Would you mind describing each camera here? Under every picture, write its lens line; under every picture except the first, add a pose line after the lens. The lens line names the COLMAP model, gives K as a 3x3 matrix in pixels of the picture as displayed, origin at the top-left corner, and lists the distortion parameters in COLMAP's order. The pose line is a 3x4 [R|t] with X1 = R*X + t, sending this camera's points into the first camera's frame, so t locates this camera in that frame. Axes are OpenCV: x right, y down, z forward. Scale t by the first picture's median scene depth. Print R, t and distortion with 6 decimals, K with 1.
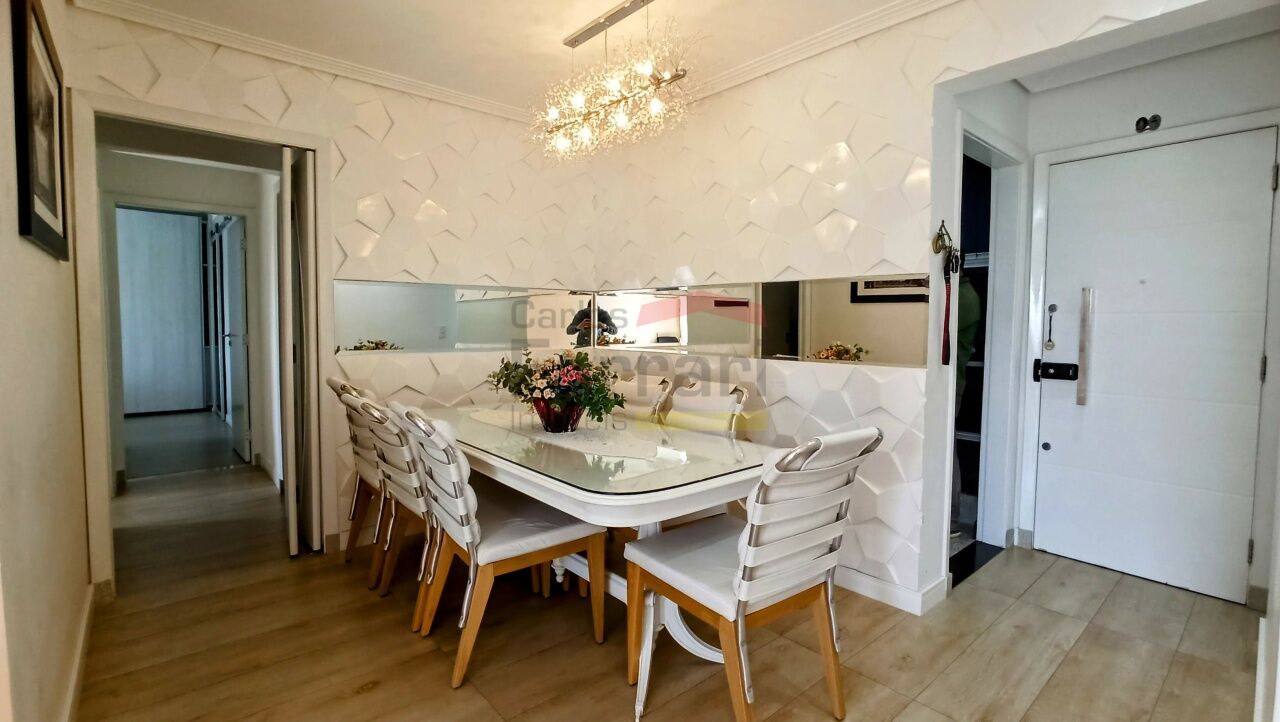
lens RADIAL K [[584.6, 0, 641.3], [0, 584.6, 354.8], [0, 0, 1]] dist [-0.051279, 0.022845]
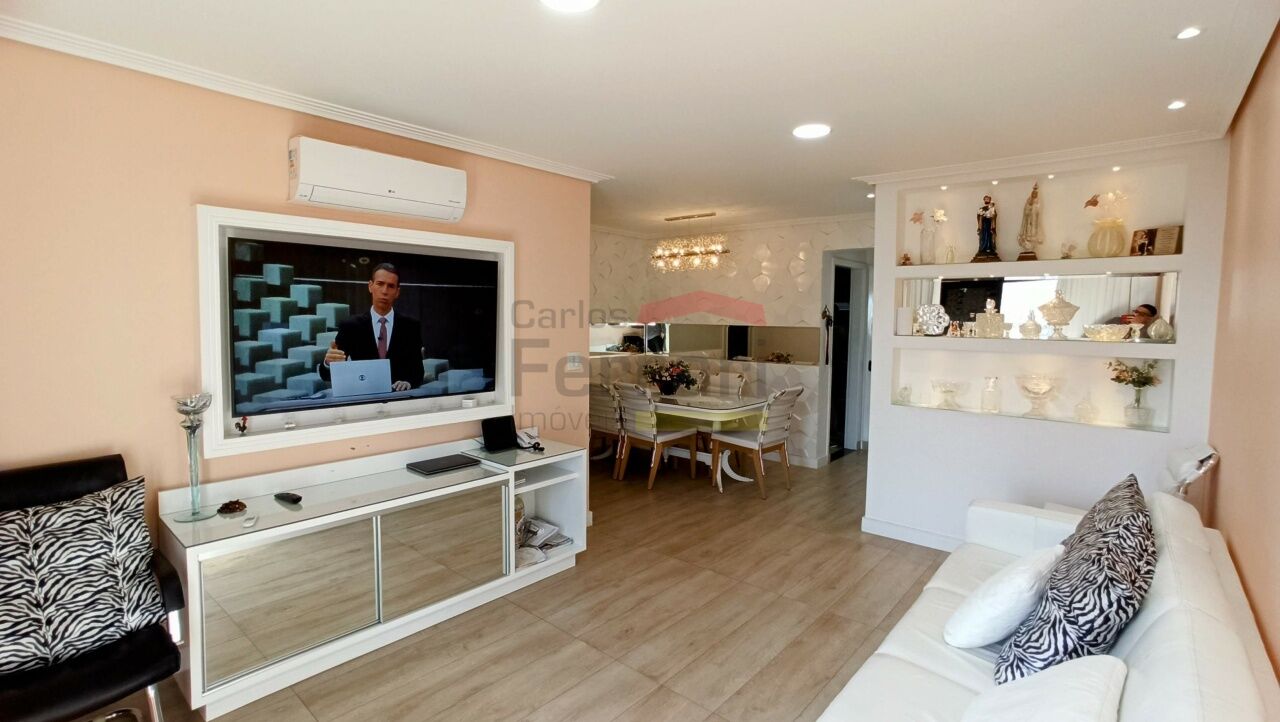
lens RADIAL K [[584.6, 0, 643.4], [0, 584.6, 354.8], [0, 0, 1]] dist [-0.051279, 0.022845]
pose [[0.989137, -0.004028, 0.146941, -0.491122], [0.001808, 0.999882, 0.015244, -0.052134], [-0.146985, -0.014812, 0.989028, -1.078388]]
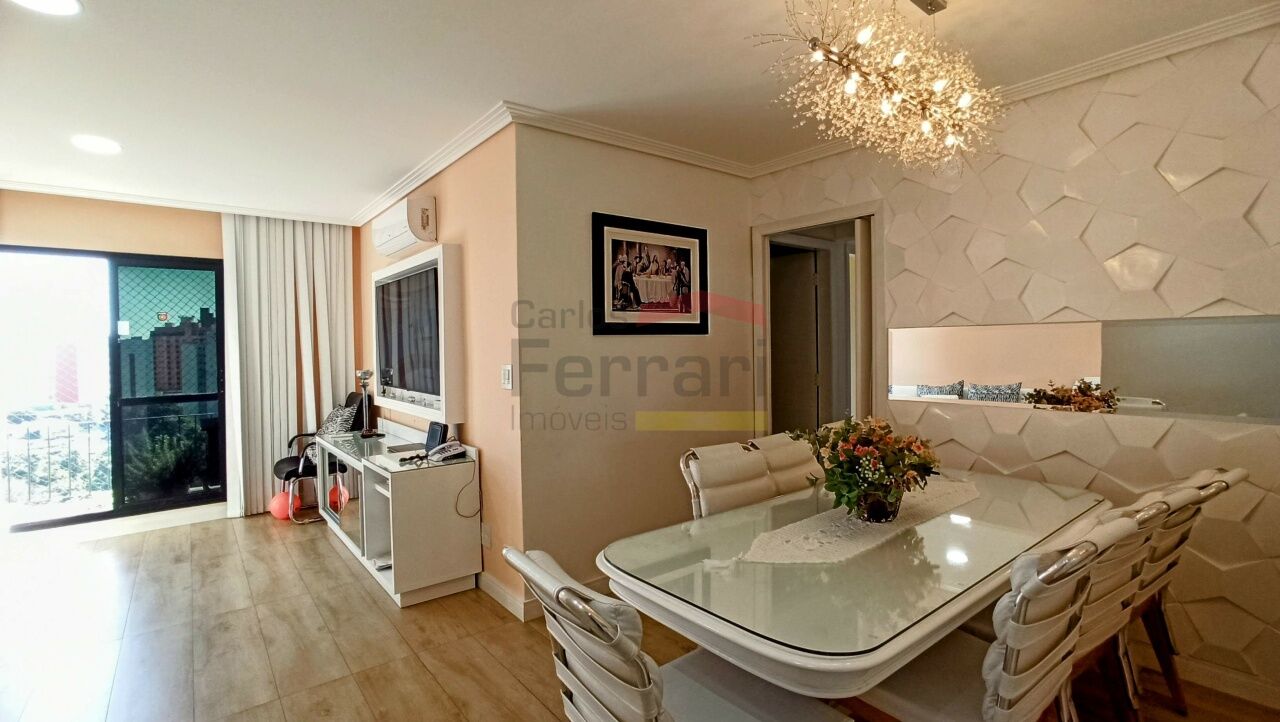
lens RADIAL K [[584.6, 0, 651.7], [0, 584.6, 354.7], [0, 0, 1]] dist [-0.051279, 0.022845]
pose [[-0.029829, 0.005540, -0.999540, 0.553152], [-0.038125, 0.999251, 0.006676, -0.068271], [0.998828, 0.038307, -0.029596, 0.596102]]
